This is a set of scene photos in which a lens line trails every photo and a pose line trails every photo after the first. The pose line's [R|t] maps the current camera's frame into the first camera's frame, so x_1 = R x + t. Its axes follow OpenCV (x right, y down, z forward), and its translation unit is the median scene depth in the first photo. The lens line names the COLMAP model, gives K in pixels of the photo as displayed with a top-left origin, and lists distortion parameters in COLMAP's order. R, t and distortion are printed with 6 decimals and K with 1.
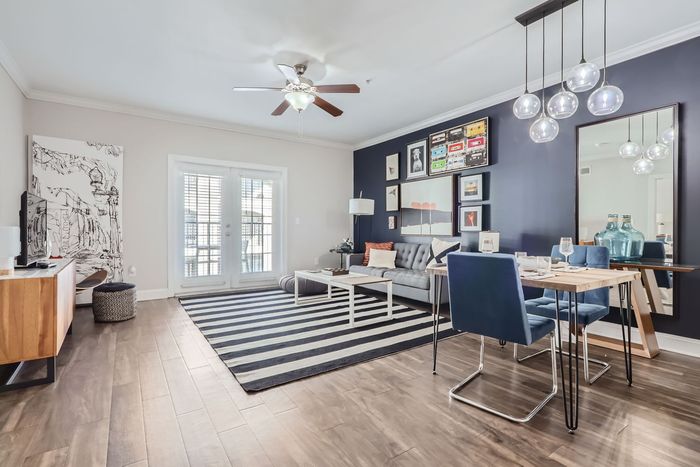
lens RADIAL K [[329.5, 0, 349.7], [0, 329.5, 231.6], [0, 0, 1]] dist [-0.005933, -0.002428]
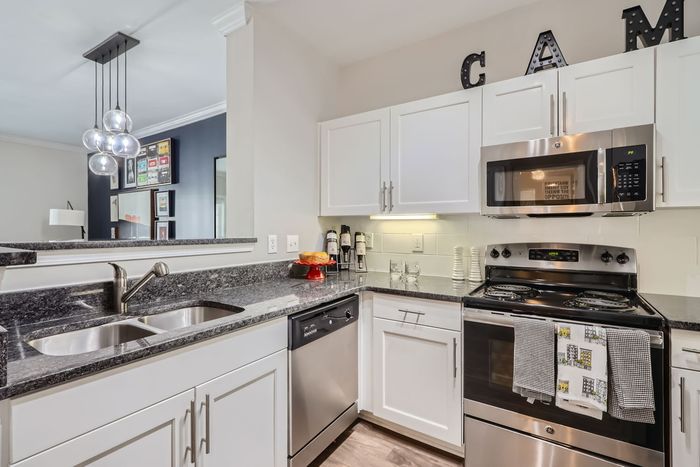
lens RADIAL K [[329.5, 0, 344.0], [0, 329.5, 231.9], [0, 0, 1]] dist [-0.005933, -0.002428]
pose [[0.927438, 0.000892, 0.373975, 0.506088], [-0.002411, 0.999991, 0.003596, -0.049573], [-0.373968, -0.004237, 0.927432, -0.171259]]
